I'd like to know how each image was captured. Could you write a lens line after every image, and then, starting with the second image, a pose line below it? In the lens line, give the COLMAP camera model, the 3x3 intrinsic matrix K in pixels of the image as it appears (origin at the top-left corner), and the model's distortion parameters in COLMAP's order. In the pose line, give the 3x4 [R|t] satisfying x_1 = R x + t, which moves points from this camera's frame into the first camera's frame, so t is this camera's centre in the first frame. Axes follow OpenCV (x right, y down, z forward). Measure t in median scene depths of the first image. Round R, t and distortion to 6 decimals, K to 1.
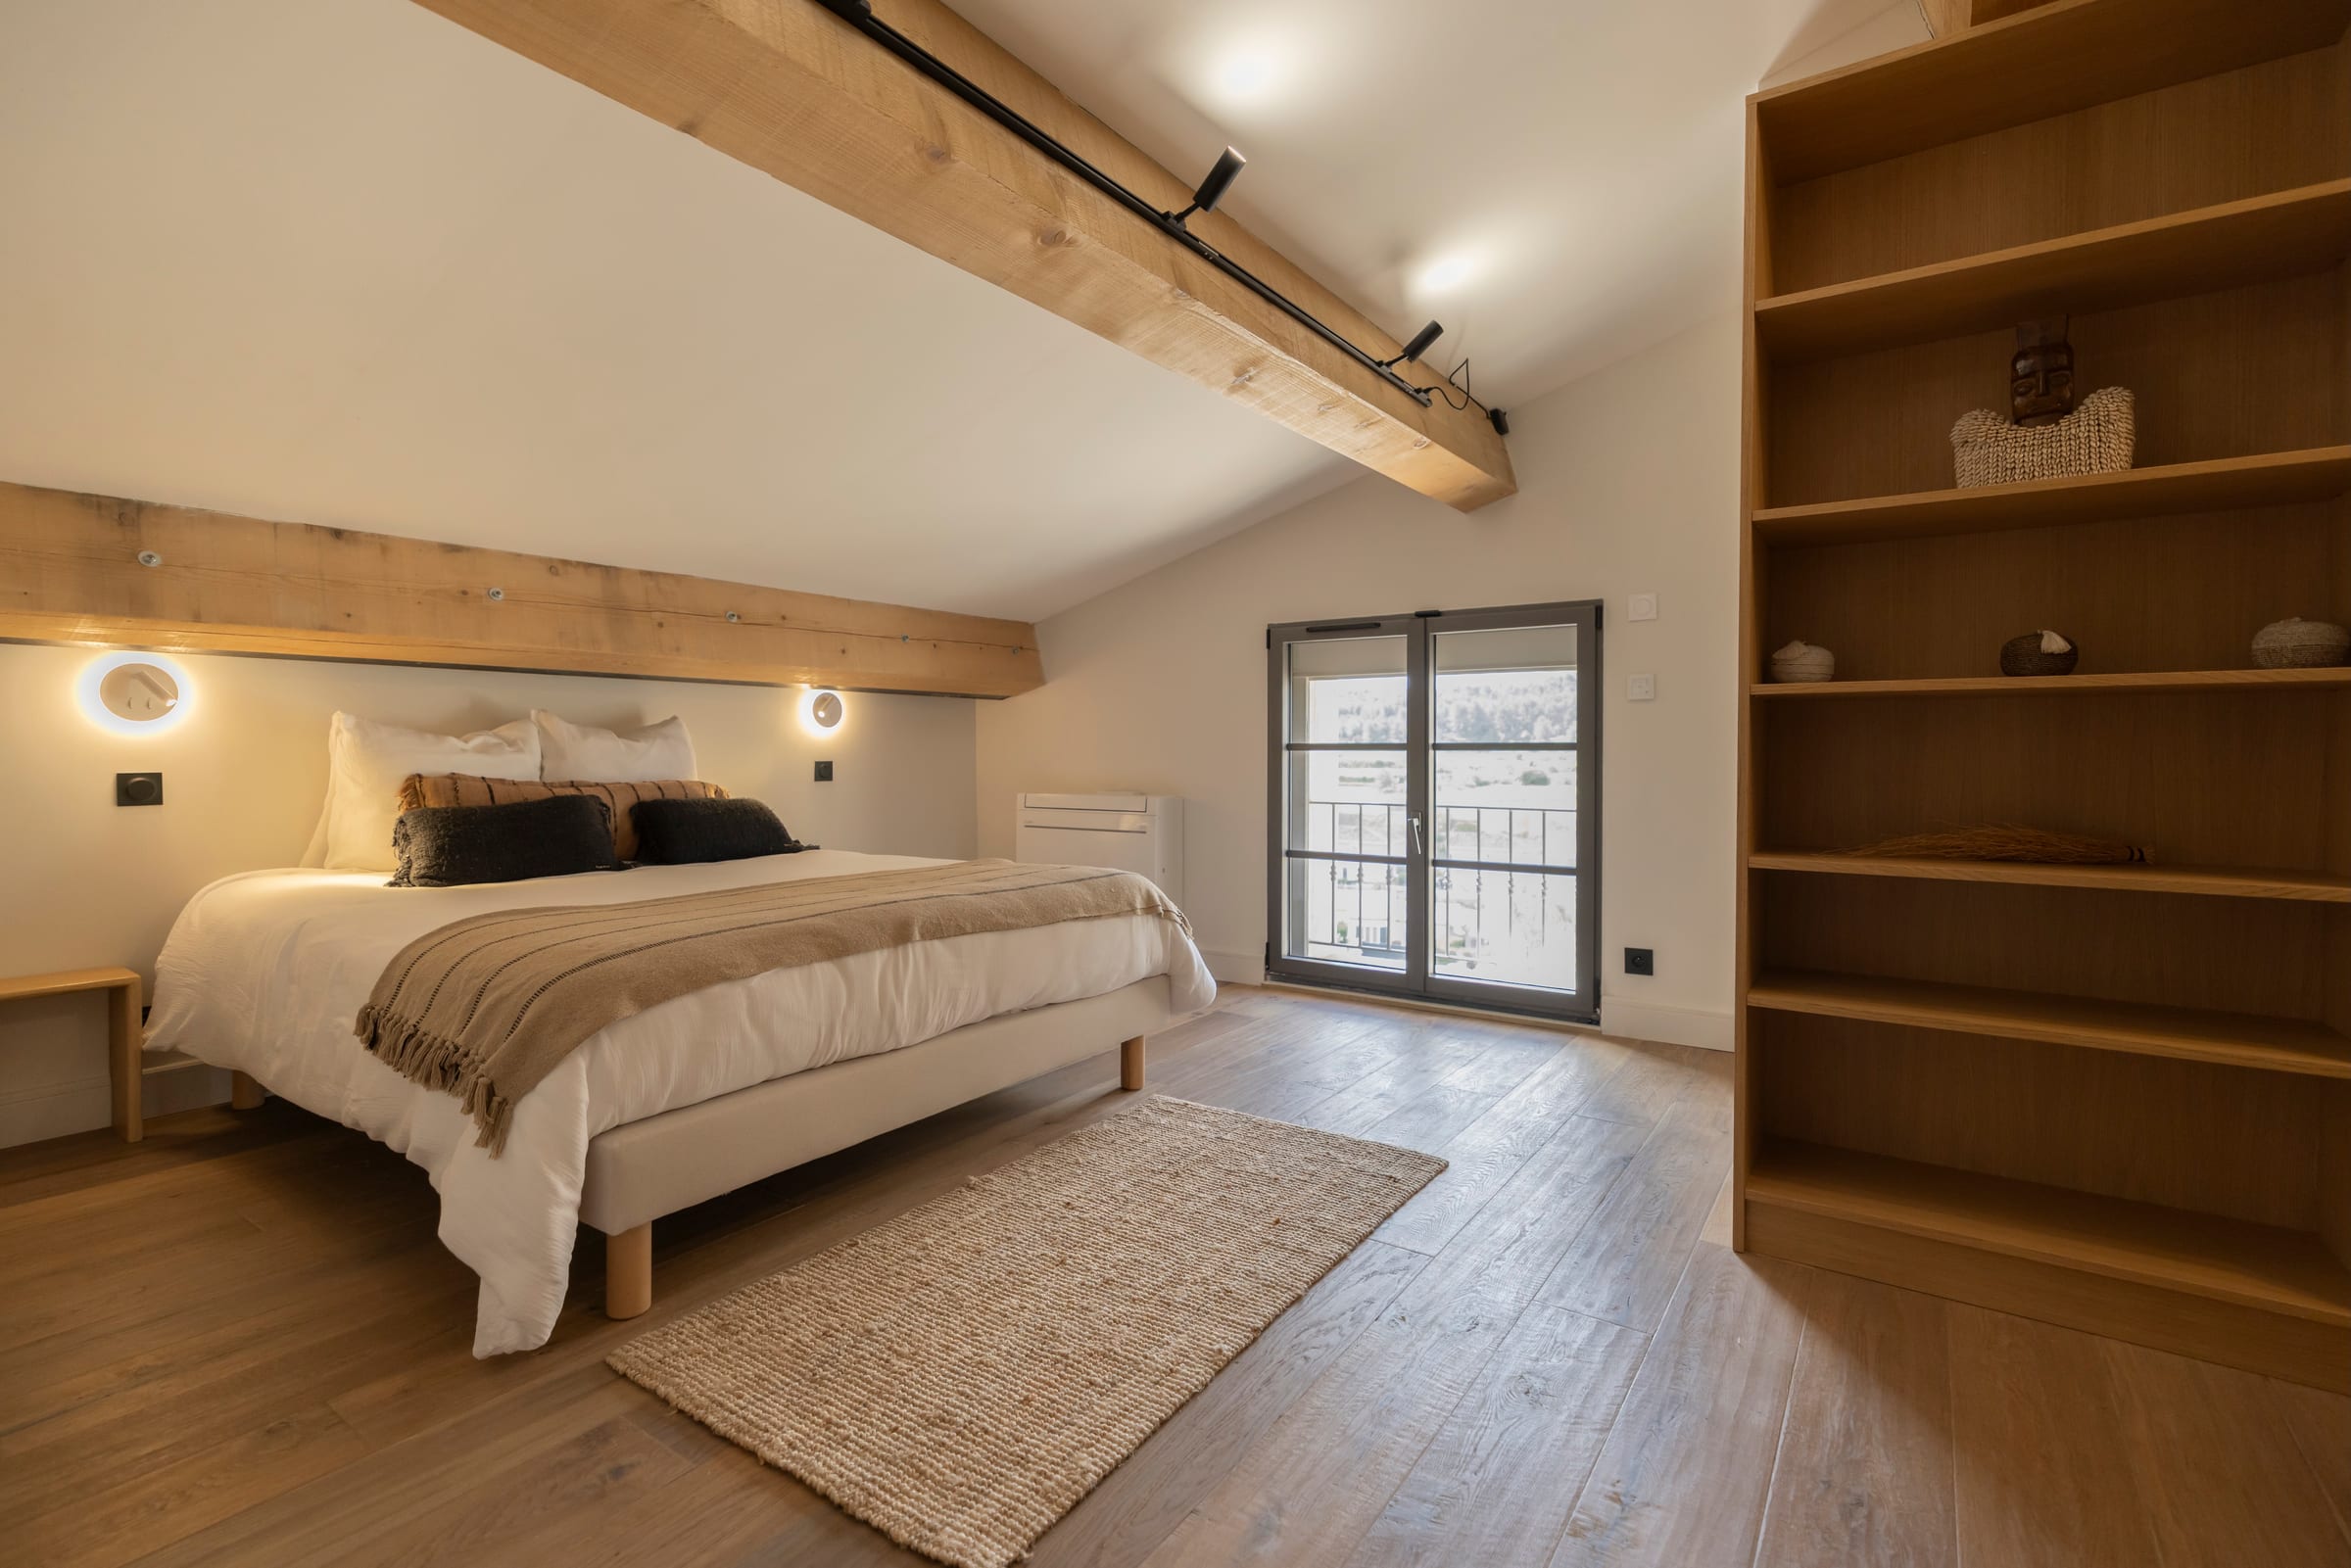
lens RADIAL K [[1138.9, 0, 1175.5], [0, 1138.9, 784.0], [0, 0, 1]] dist [0.002604, 0.000092]
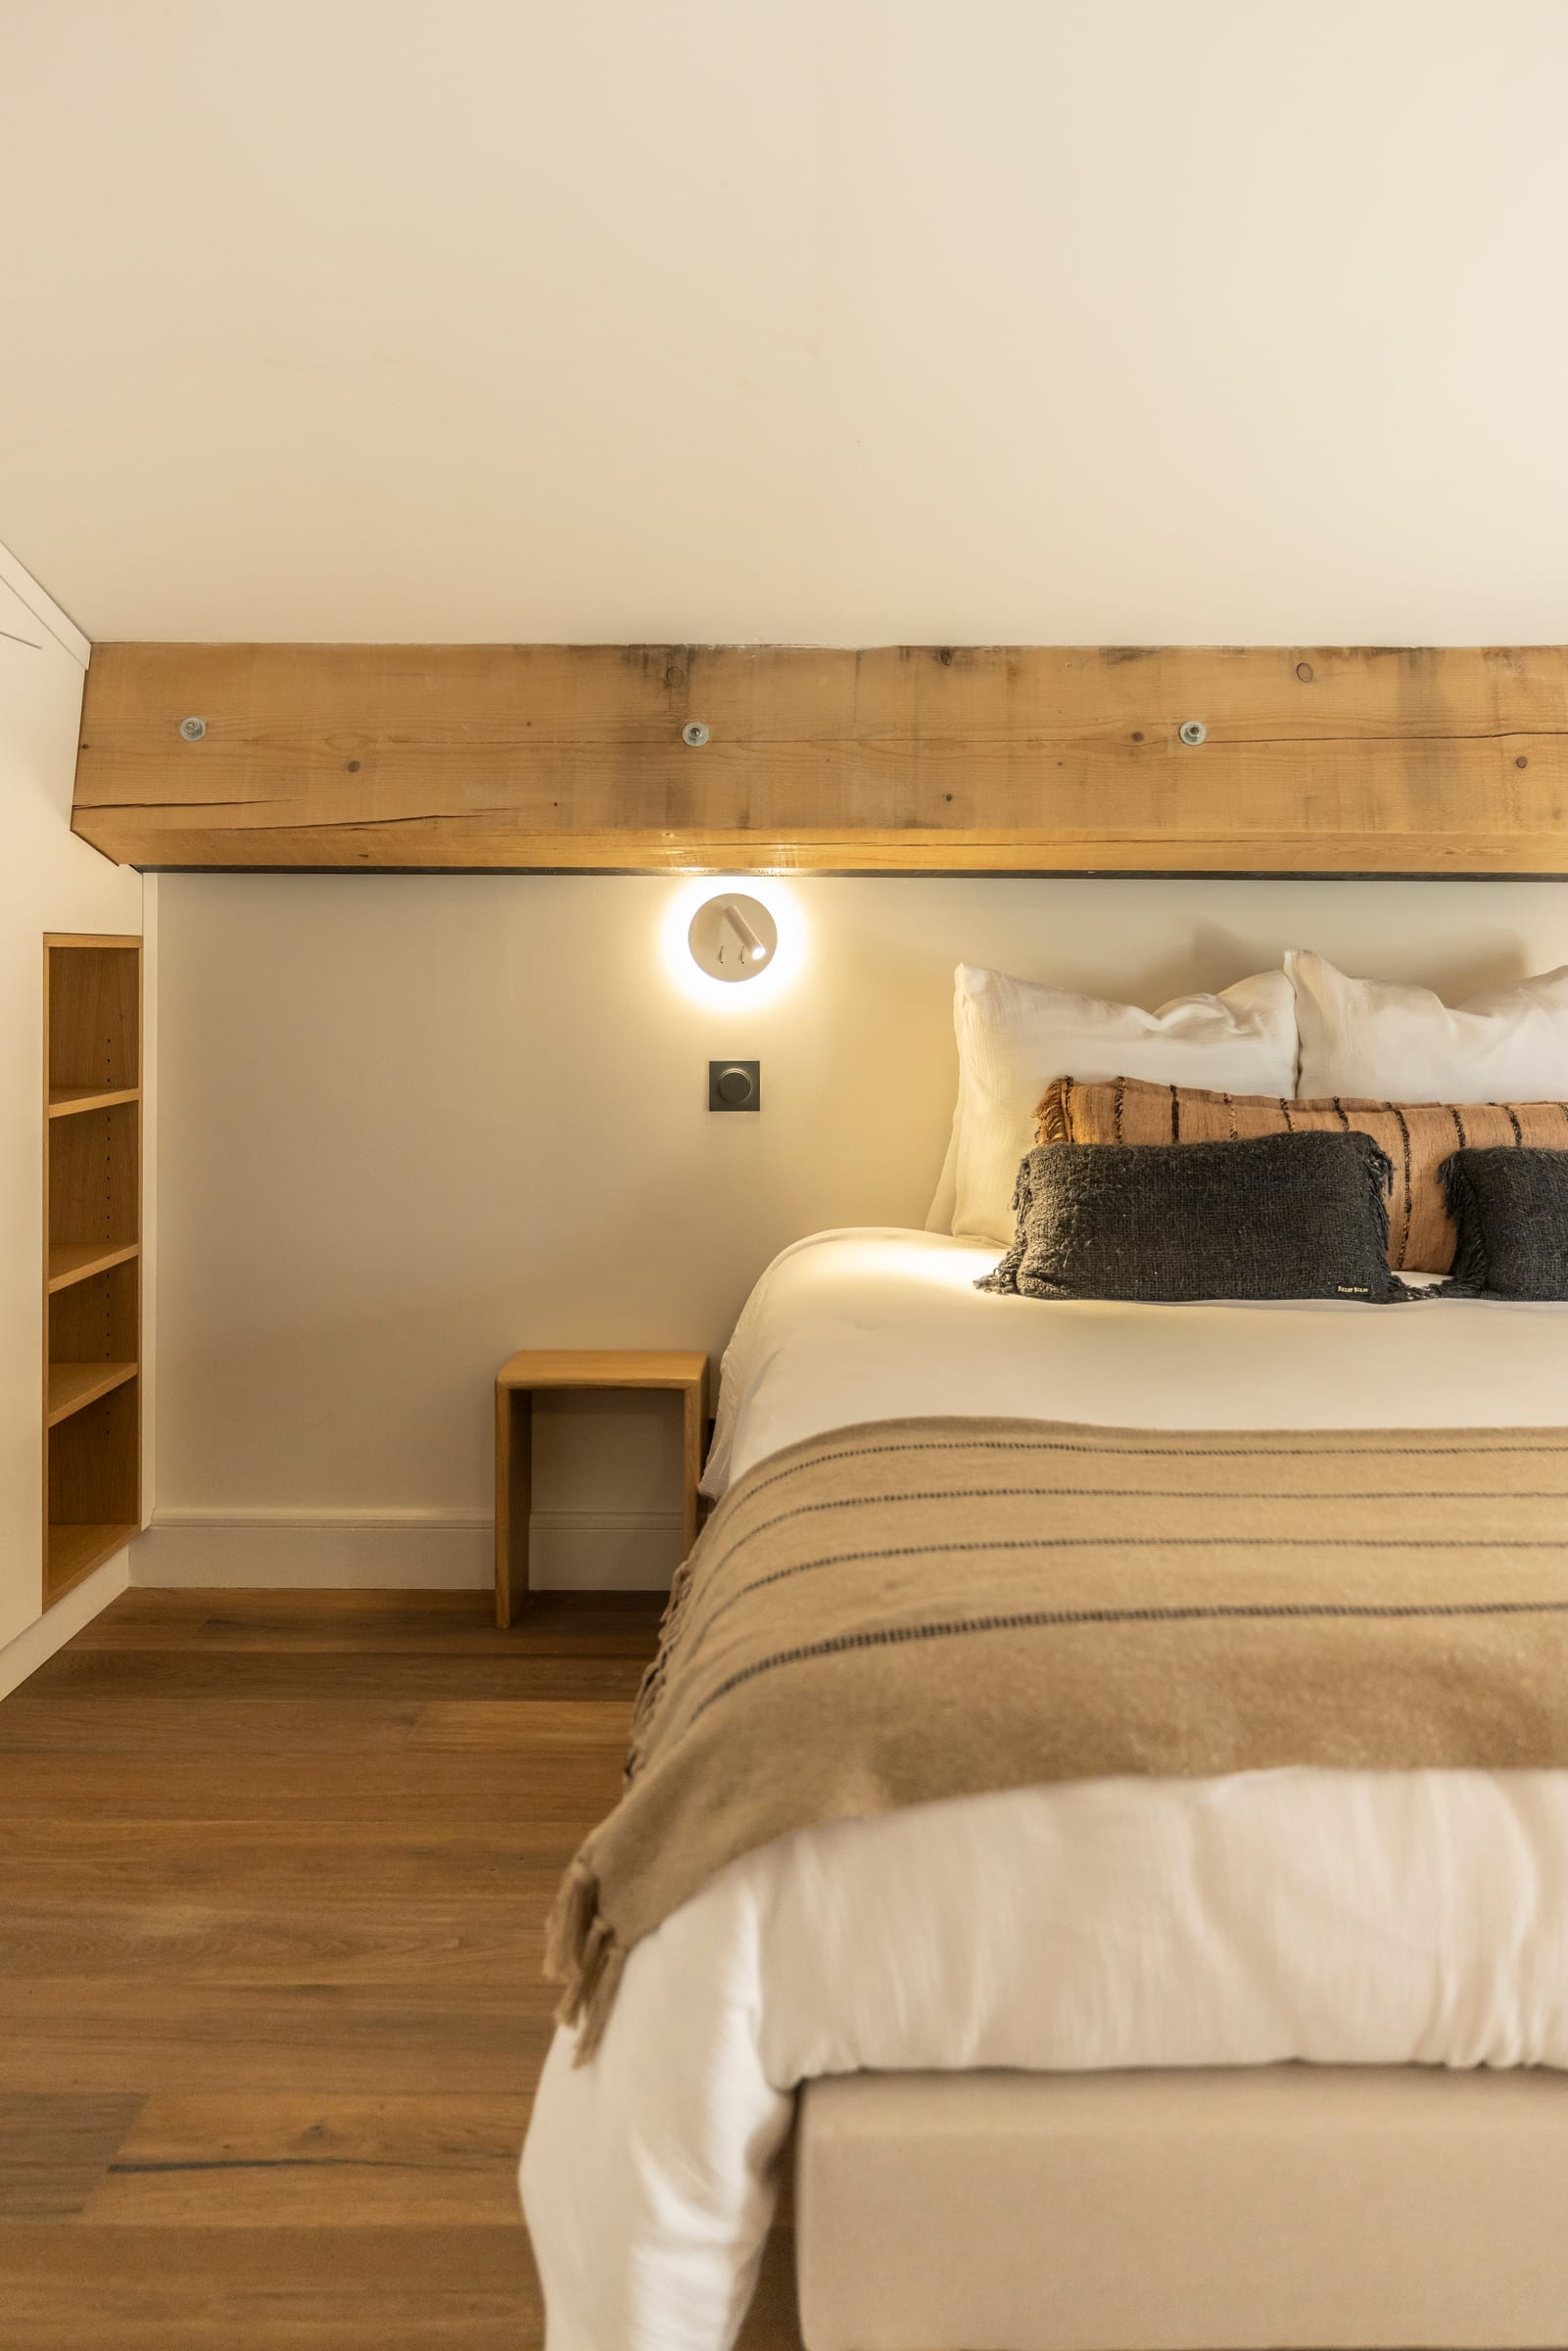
lens RADIAL K [[1978.8, 0, 786.3], [0, 1978.8, 1011.6], [0, 0, 1]] dist [0.009443, -0.002464]
pose [[0.571503, 0.022329, -0.820296, 0.035169], [-0.024632, 0.999646, 0.010050, -0.047936], [0.820230, 0.014462, 0.571851, 0.360240]]
